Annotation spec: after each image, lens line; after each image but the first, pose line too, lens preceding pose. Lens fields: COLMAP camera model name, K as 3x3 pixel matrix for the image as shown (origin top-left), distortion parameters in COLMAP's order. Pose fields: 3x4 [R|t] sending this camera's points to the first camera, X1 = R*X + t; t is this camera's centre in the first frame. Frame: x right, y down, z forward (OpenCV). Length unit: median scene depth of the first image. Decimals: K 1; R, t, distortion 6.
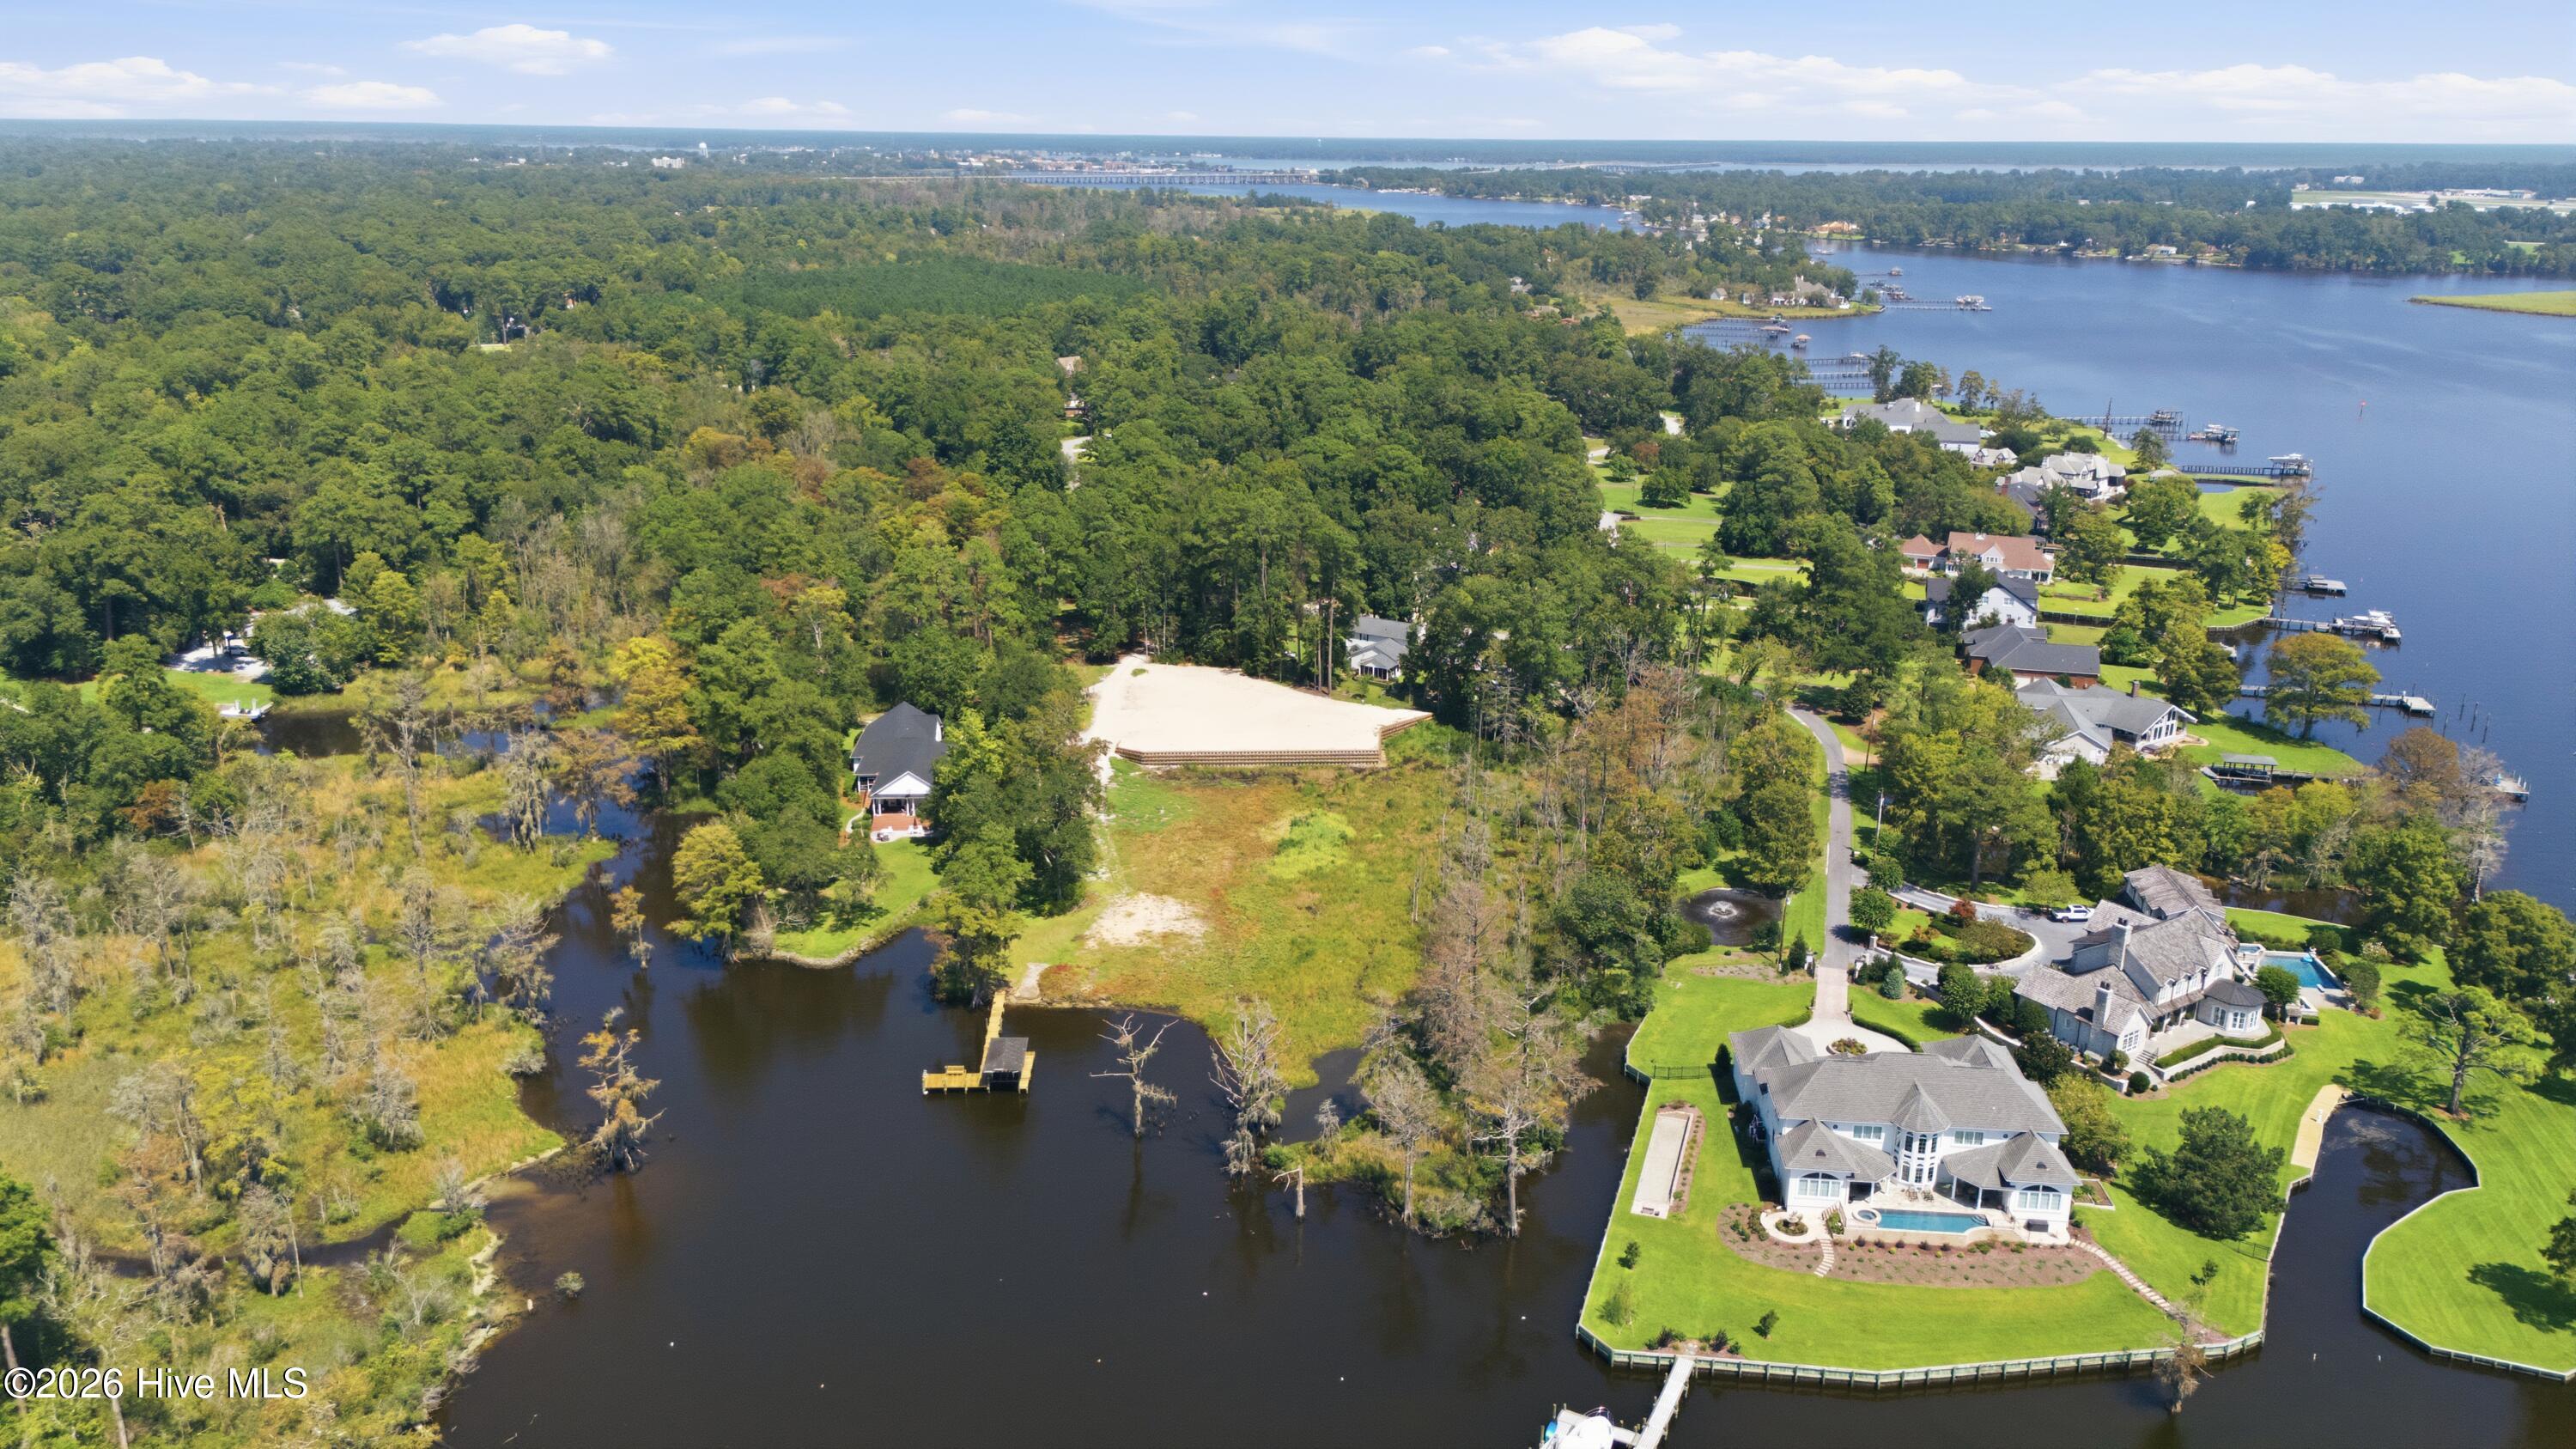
lens RADIAL K [[1896.7, 0, 1288.6], [0, 1896.7, 734.8], [0, 0, 1]] dist [0.064081, -0.053854]
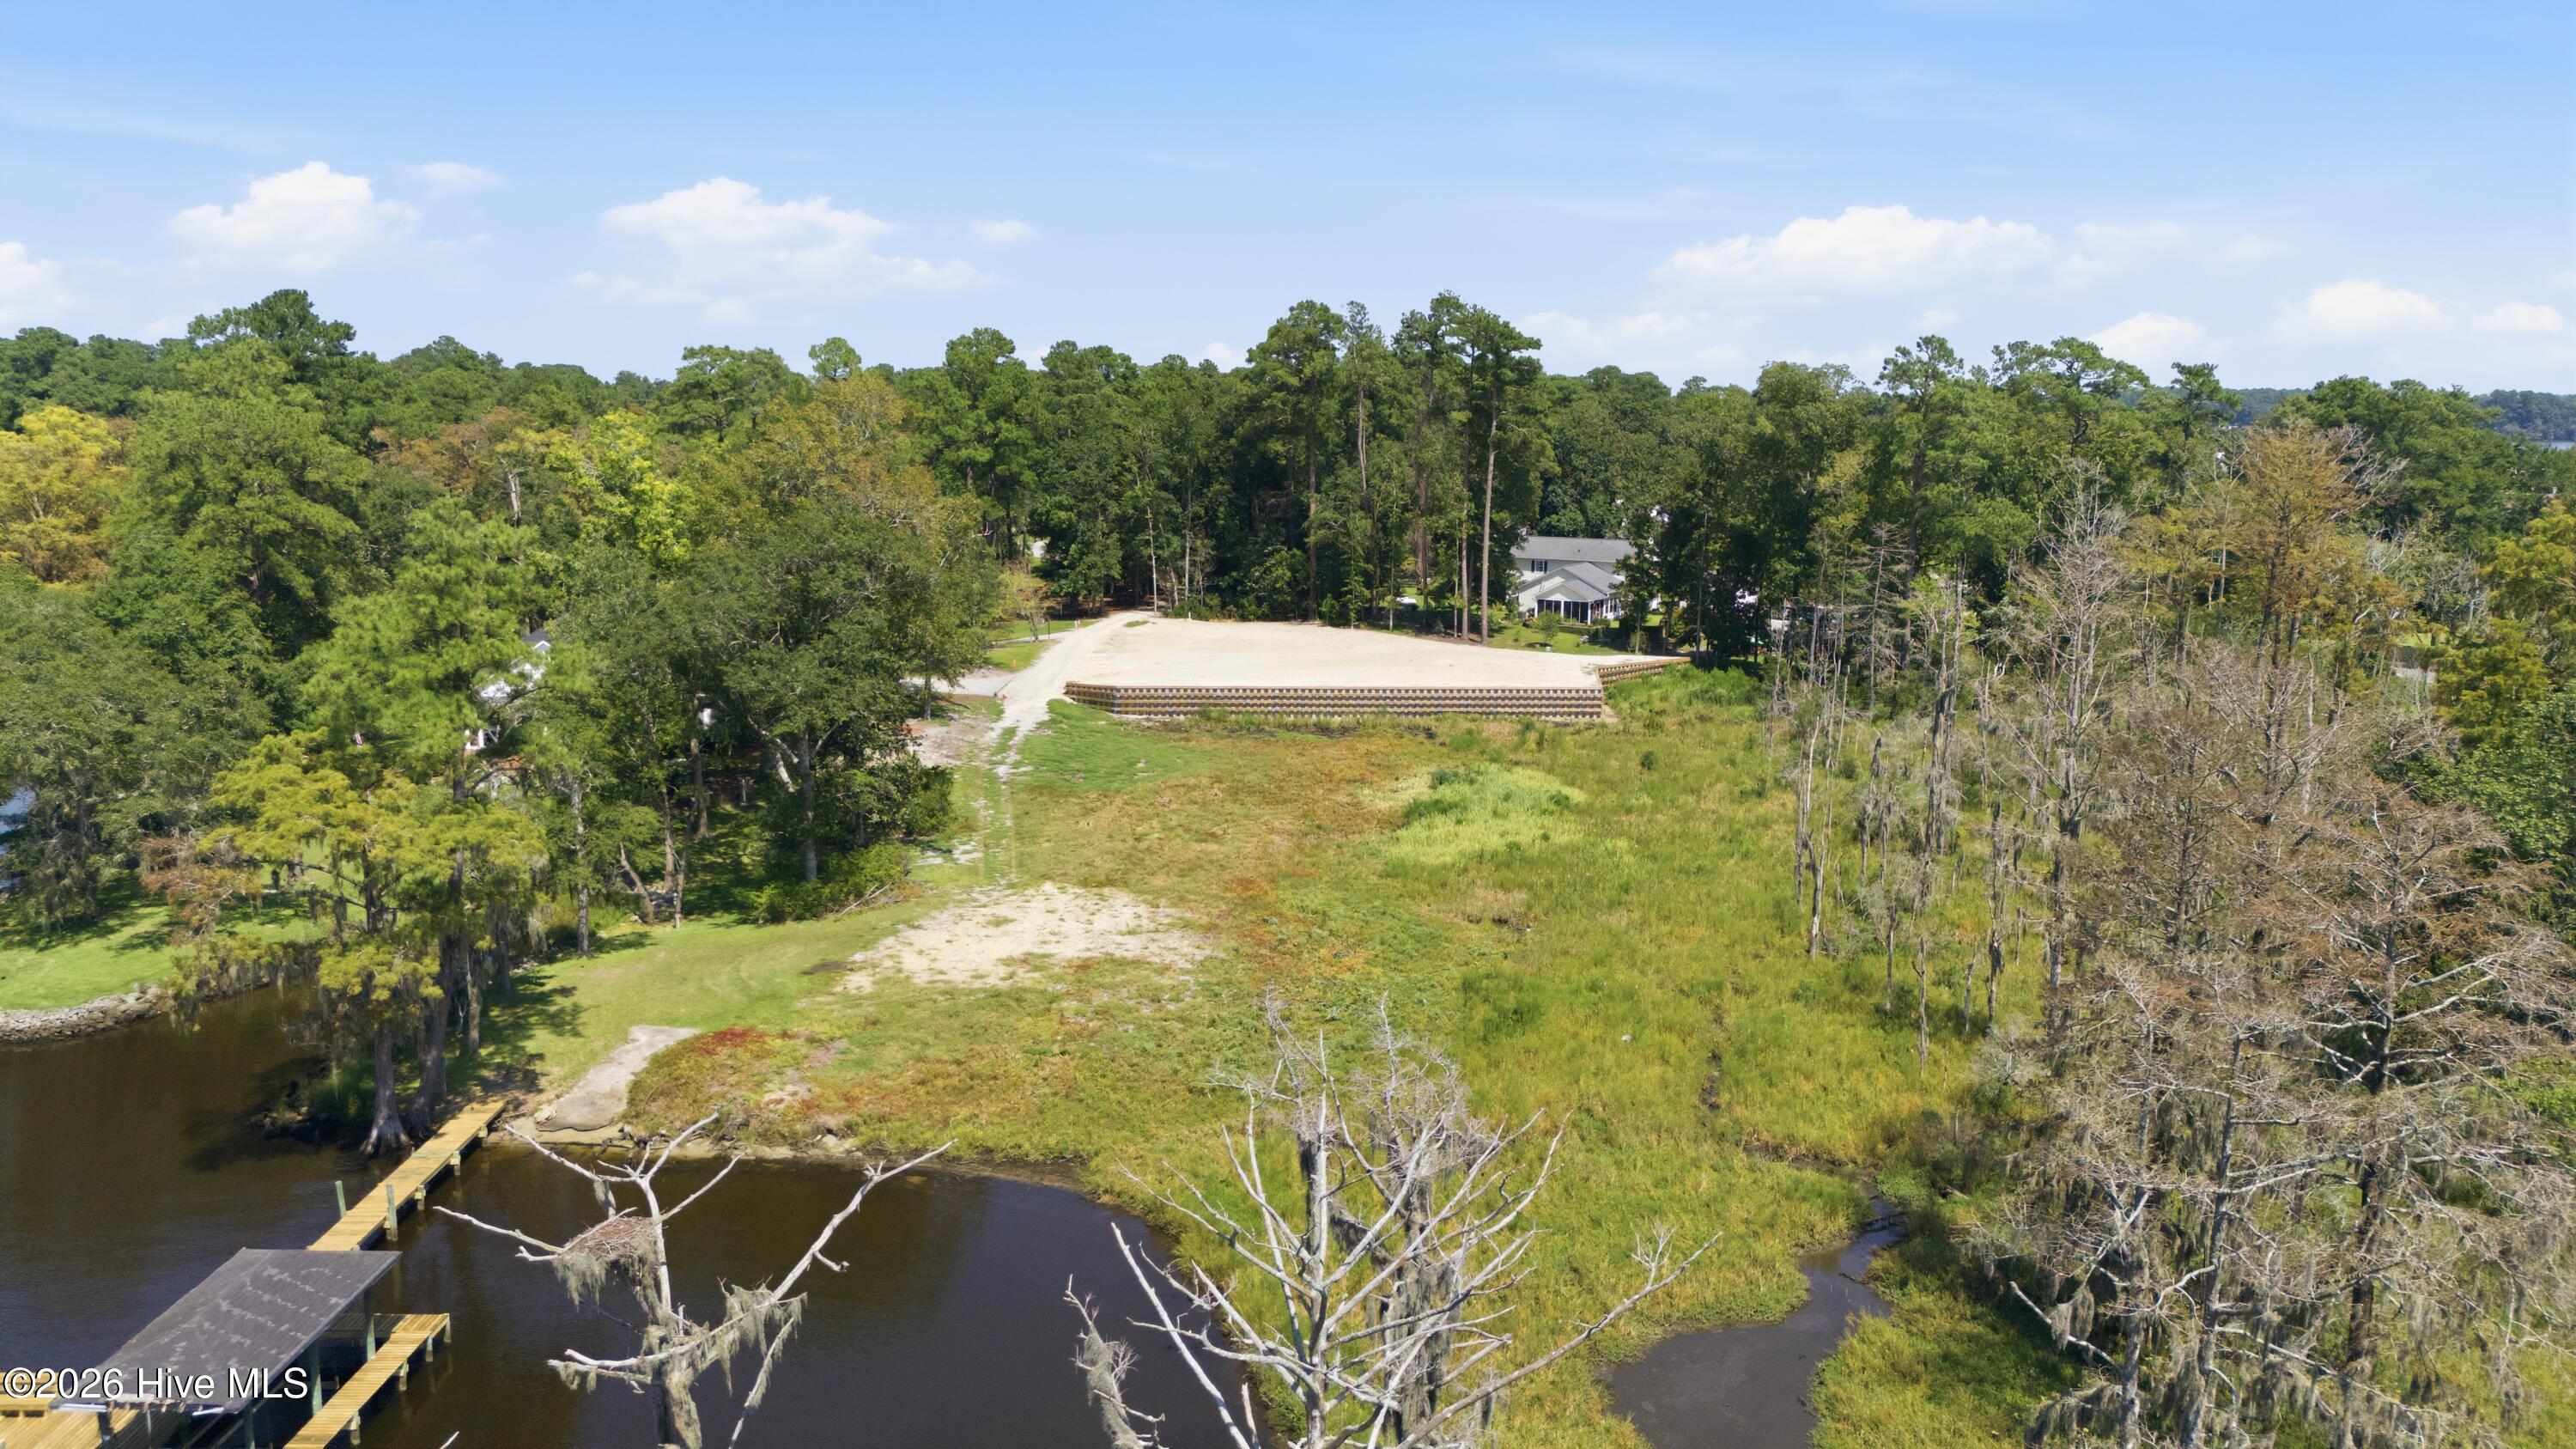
lens RADIAL K [[1896.7, 0, 1276.8], [0, 1896.7, 740.1], [0, 0, 1]] dist [0.064081, -0.053854]
pose [[0.998772, 0.003917, -0.049396, -0.012922], [-0.010428, 0.991161, -0.132253, 0.097081], [0.048441, 0.132606, 0.989984, 0.582719]]
